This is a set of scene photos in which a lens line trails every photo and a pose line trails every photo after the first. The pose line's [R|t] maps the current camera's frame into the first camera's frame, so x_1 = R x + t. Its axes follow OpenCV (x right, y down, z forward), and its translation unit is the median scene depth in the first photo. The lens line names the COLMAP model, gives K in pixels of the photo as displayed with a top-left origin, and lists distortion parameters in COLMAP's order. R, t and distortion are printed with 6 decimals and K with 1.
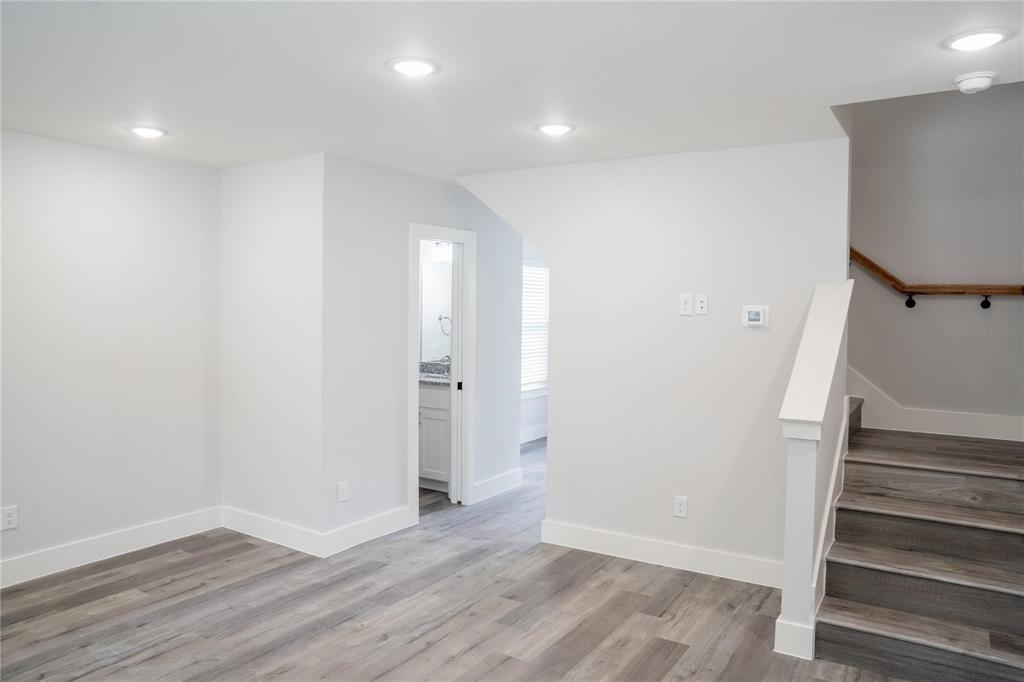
lens RADIAL K [[710.8, 0, 512.0], [0, 710.8, 341.0], [0, 0, 1]] dist [-0.153386, 0.104128]
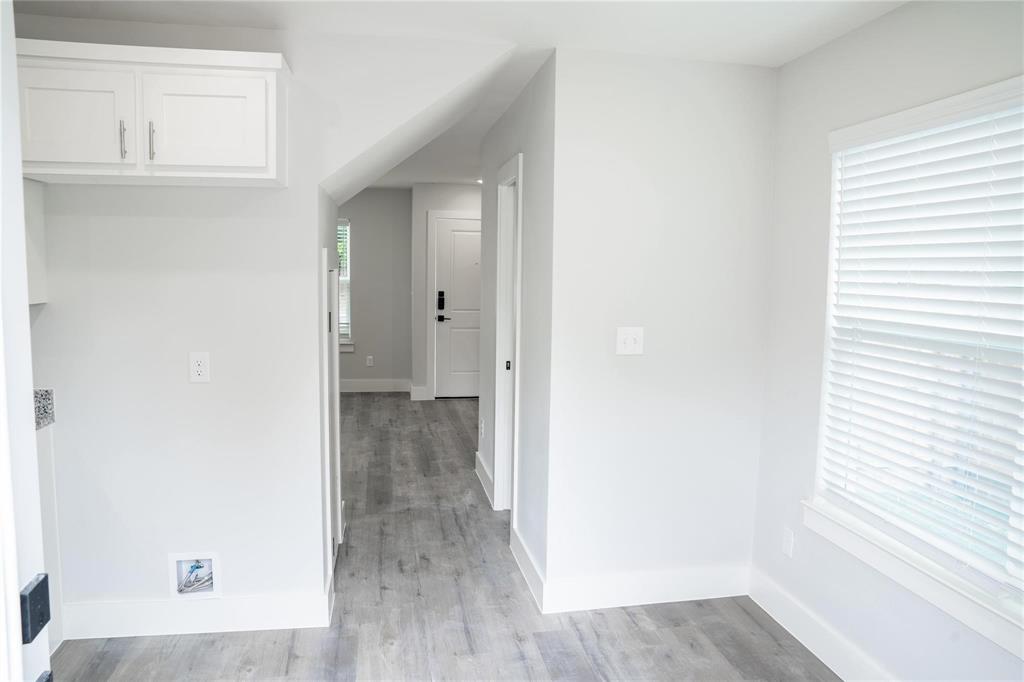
lens RADIAL K [[710.8, 0, 512.0], [0, 710.8, 341.0], [0, 0, 1]] dist [-0.153386, 0.104128]
pose [[-0.729762, 0.044585, -0.682246, 0.588091], [-0.059314, 0.989981, 0.128141, -0.088368], [0.681123, 0.133979, -0.719806, 2.133151]]
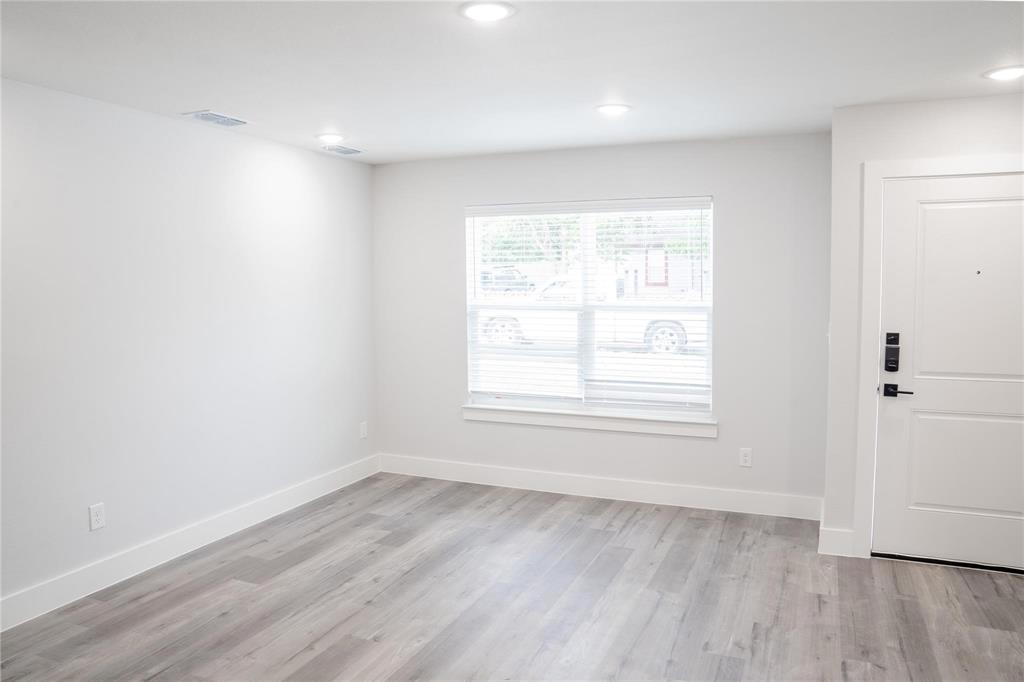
lens RADIAL K [[710.8, 0, 512.0], [0, 710.8, 341.0], [0, 0, 1]] dist [-0.153386, 0.104128]
pose [[-0.988803, 0.013604, -0.148607, -0.035731], [-0.005570, 0.991778, 0.127851, -0.059106], [0.149125, 0.127247, -0.980597, 1.311481]]
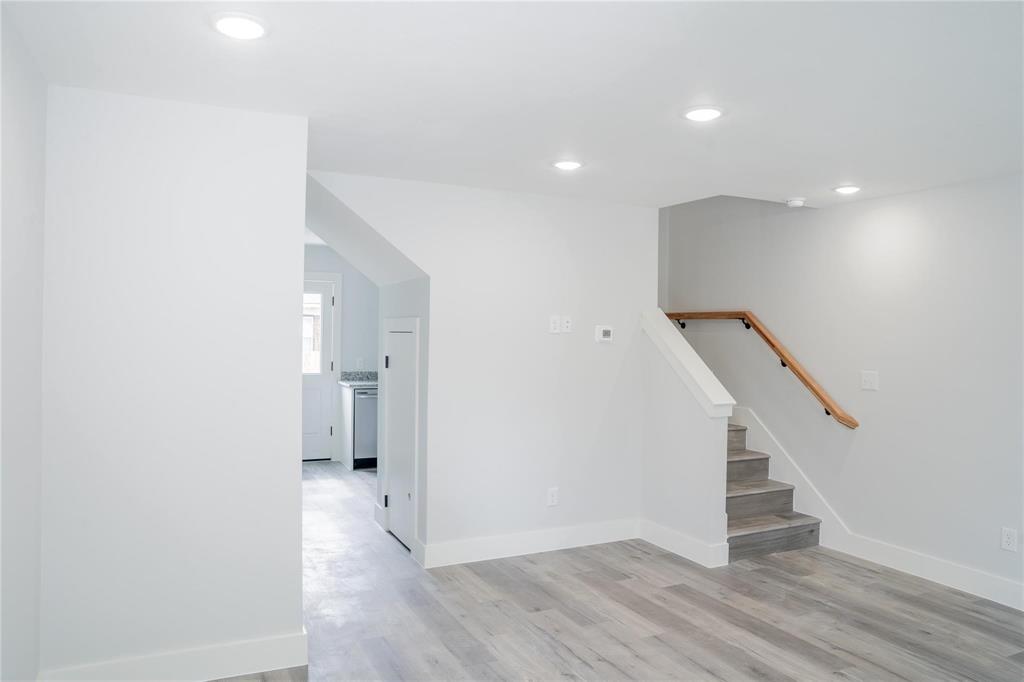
lens RADIAL K [[710.8, 0, 512.0], [0, 710.8, 341.0], [0, 0, 1]] dist [-0.153386, 0.104128]
pose [[0.517997, -0.015032, 0.855251, -0.864052], [0.031342, 0.999508, -0.001415, -0.026188], [-0.854808, 0.027539, 0.518213, 0.476096]]
